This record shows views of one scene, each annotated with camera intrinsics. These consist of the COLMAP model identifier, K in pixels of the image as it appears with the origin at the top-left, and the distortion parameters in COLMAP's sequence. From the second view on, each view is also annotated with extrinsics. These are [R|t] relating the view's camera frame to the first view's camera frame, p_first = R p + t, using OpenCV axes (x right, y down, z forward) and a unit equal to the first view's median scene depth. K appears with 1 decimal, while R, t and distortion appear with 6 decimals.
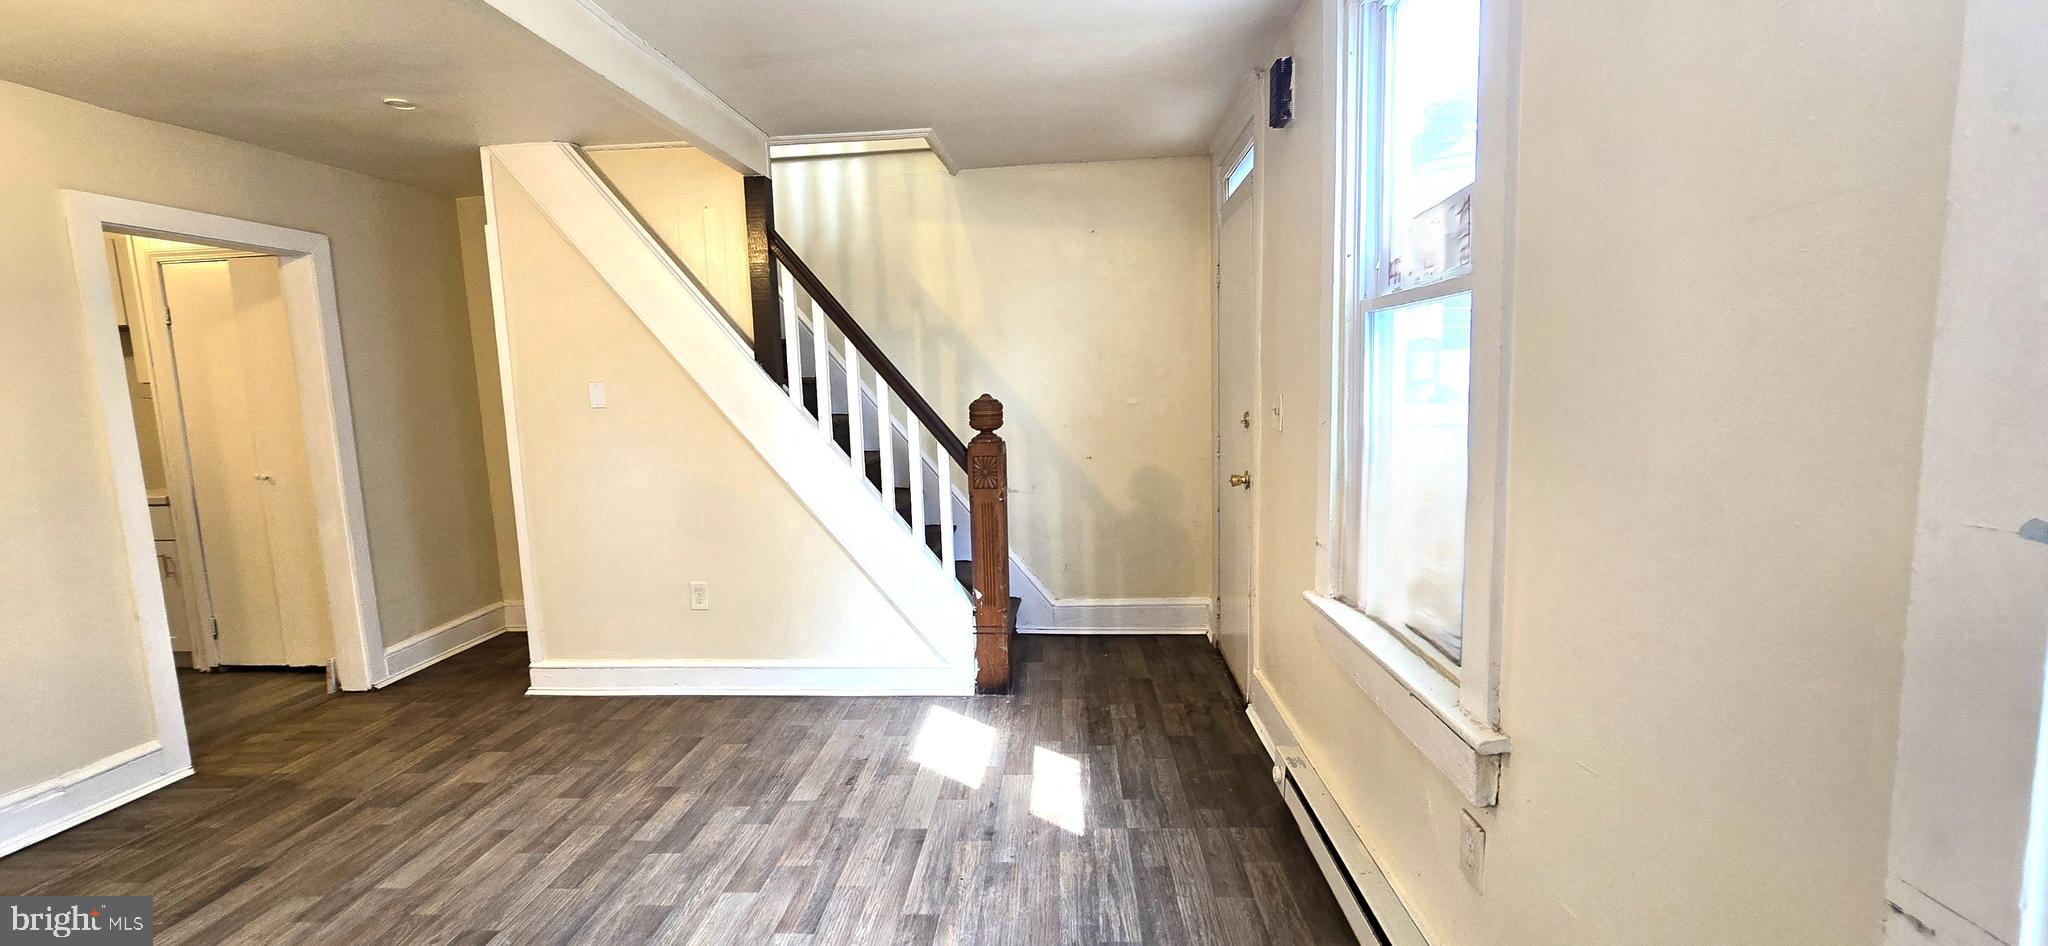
lens RADIAL K [[839.5, 0, 1019.8], [0, 839.5, 486.0], [0, 0, 1]] dist [-0.007484, 0.001500]
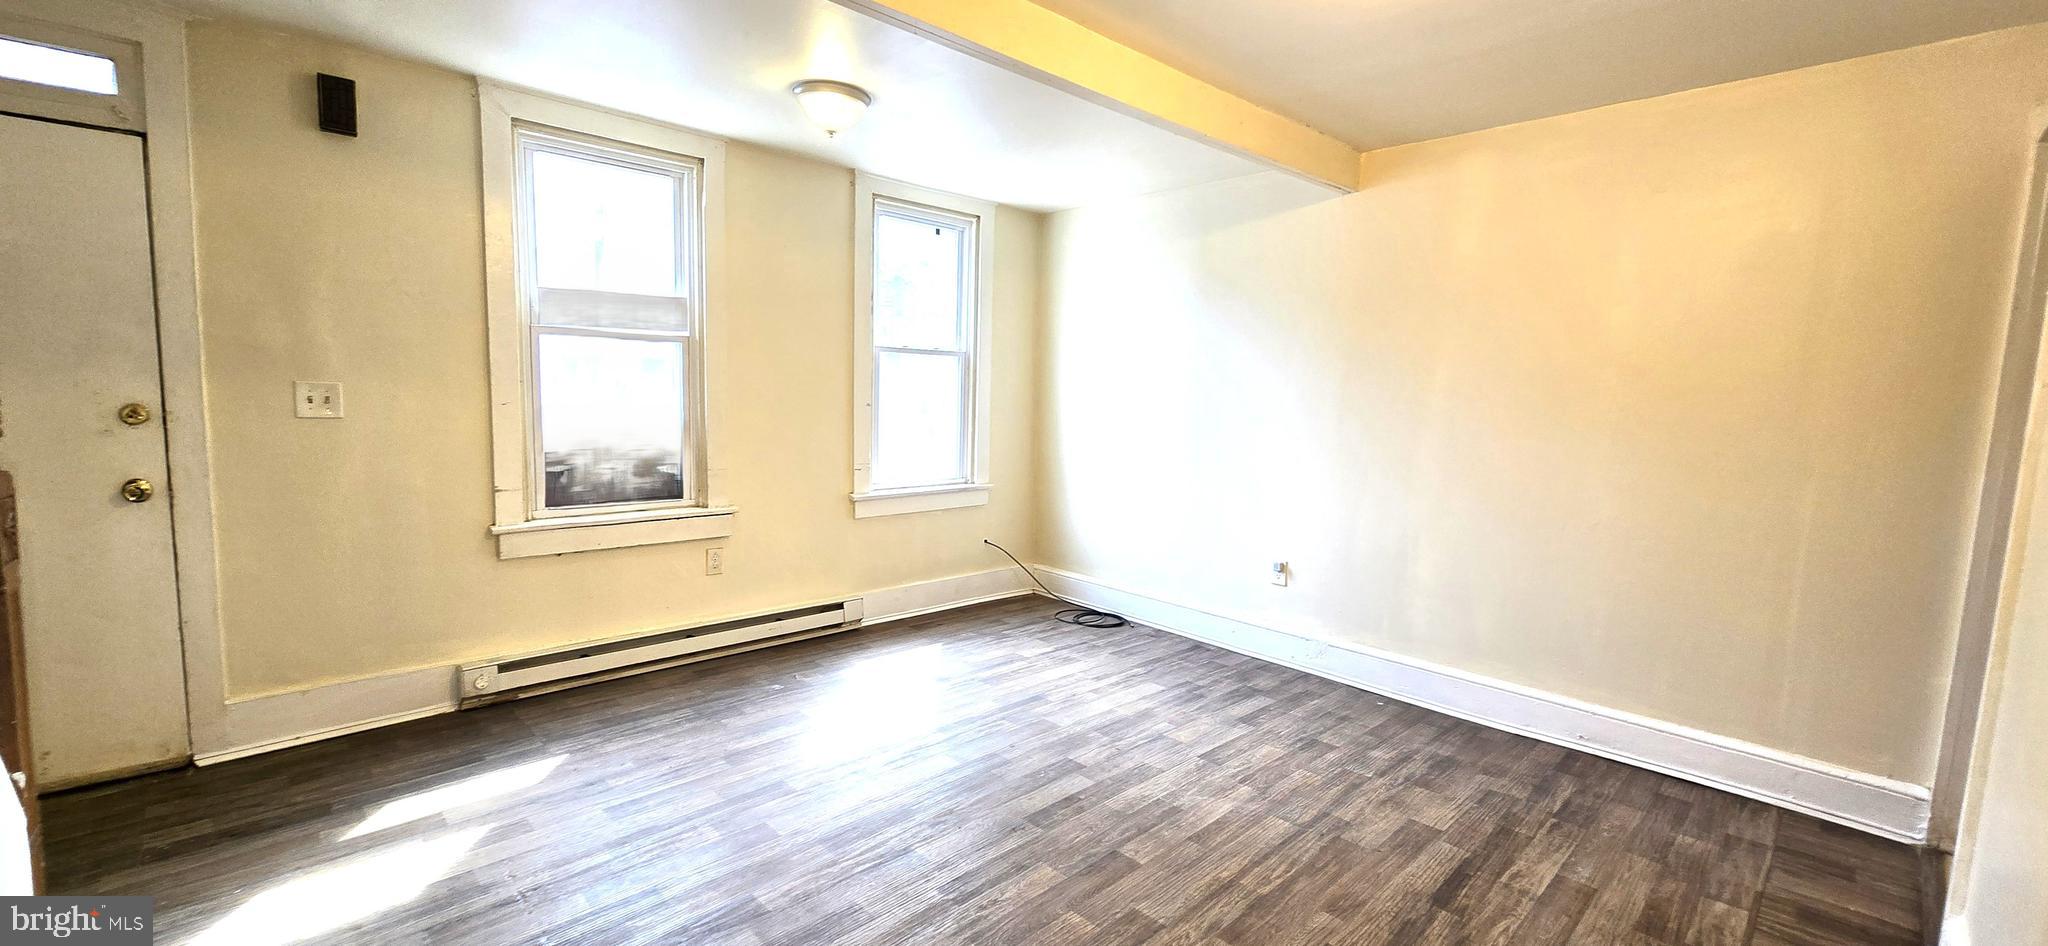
lens RADIAL K [[839.5, 0, 1015.5], [0, 839.5, 482.3], [0, 0, 1]] dist [-0.007484, 0.001500]
pose [[-0.732882, -0.067847, 0.676965, -0.965416], [0.077705, 0.980157, 0.182357, -0.104221], [-0.675904, 0.186250, -0.713067, 1.117186]]
